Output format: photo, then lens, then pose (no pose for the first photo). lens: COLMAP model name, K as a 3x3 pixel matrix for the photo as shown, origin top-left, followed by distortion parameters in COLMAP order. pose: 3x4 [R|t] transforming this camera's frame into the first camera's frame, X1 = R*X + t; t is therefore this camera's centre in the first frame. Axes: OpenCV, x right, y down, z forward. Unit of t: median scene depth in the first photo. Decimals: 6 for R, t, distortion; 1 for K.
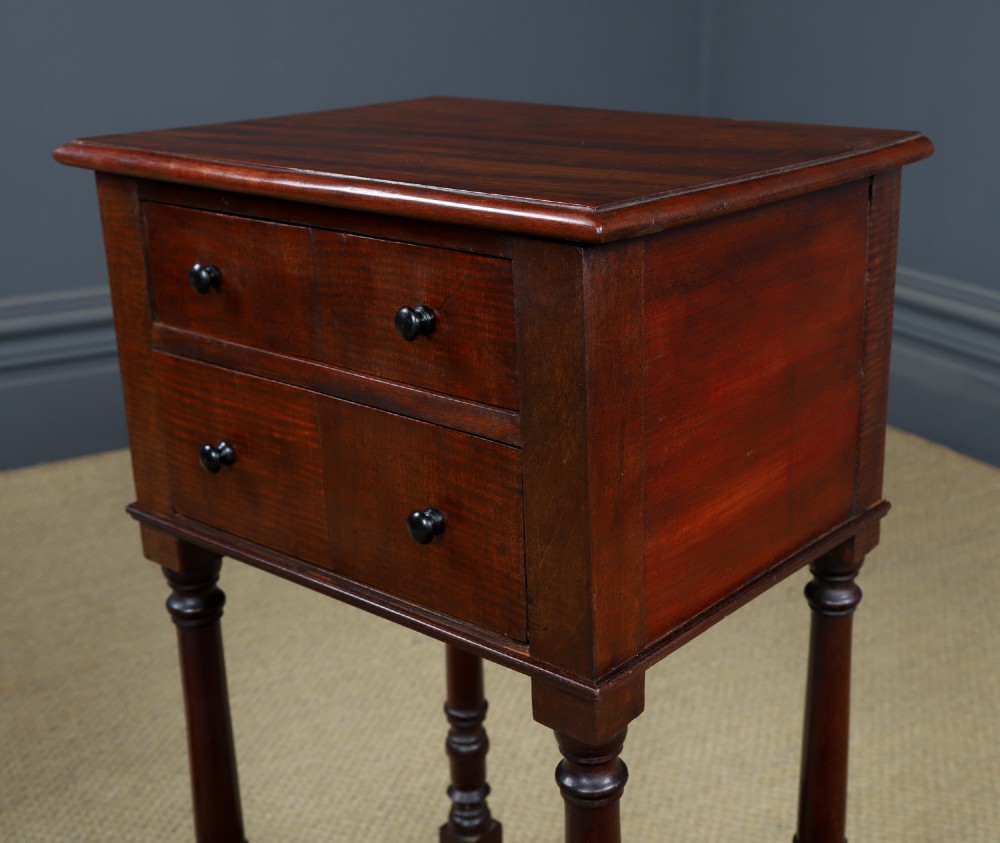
lens RADIAL K [[1392.9, 0, 559.1], [0, 1392.9, 421.4], [0, 0, 1]] dist [0.023505, 0.084935]
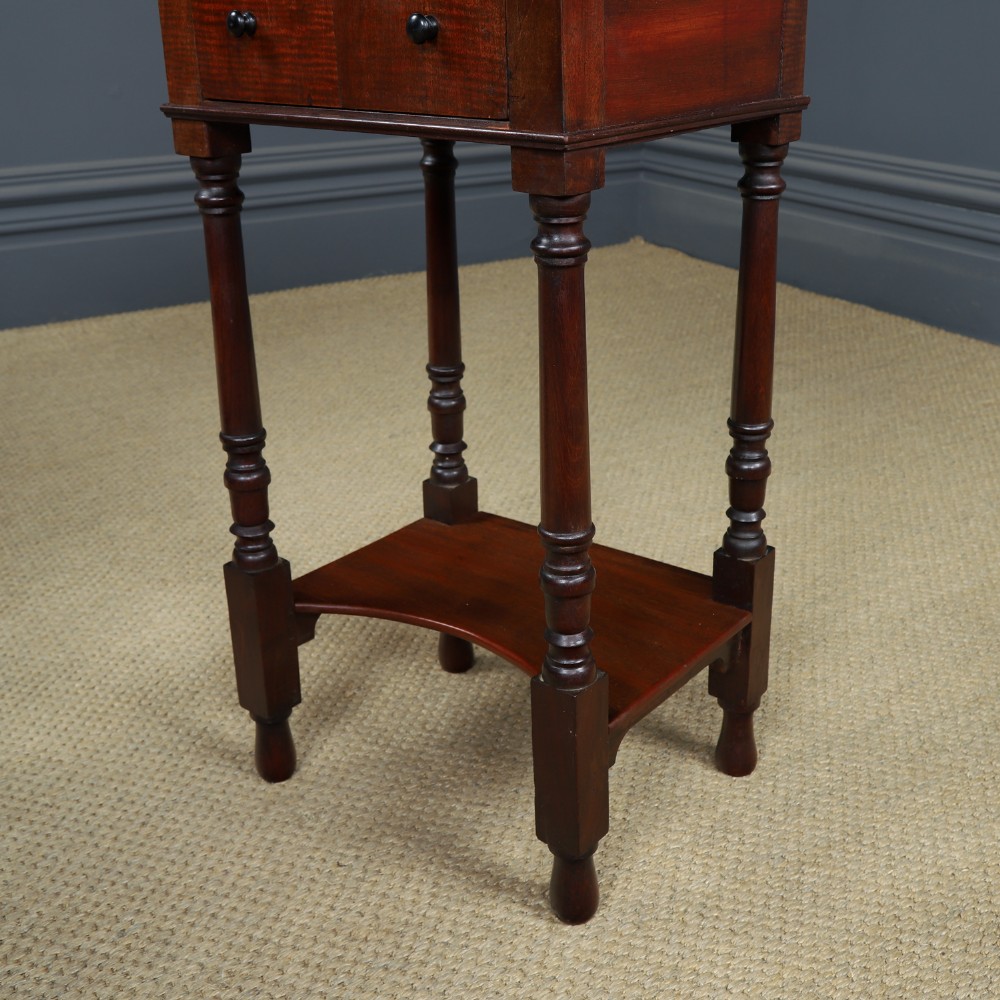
lens RADIAL K [[1306.4, 0, 530.5], [0, 1306.4, 499.9], [0, 0, 1]] dist [-0.071356, 0.091573]
pose [[0.999880, -0.006259, 0.014189, -0.018472], [0.005397, 0.998186, 0.059969, 0.365948], [-0.014539, -0.059885, 0.998099, -0.122928]]
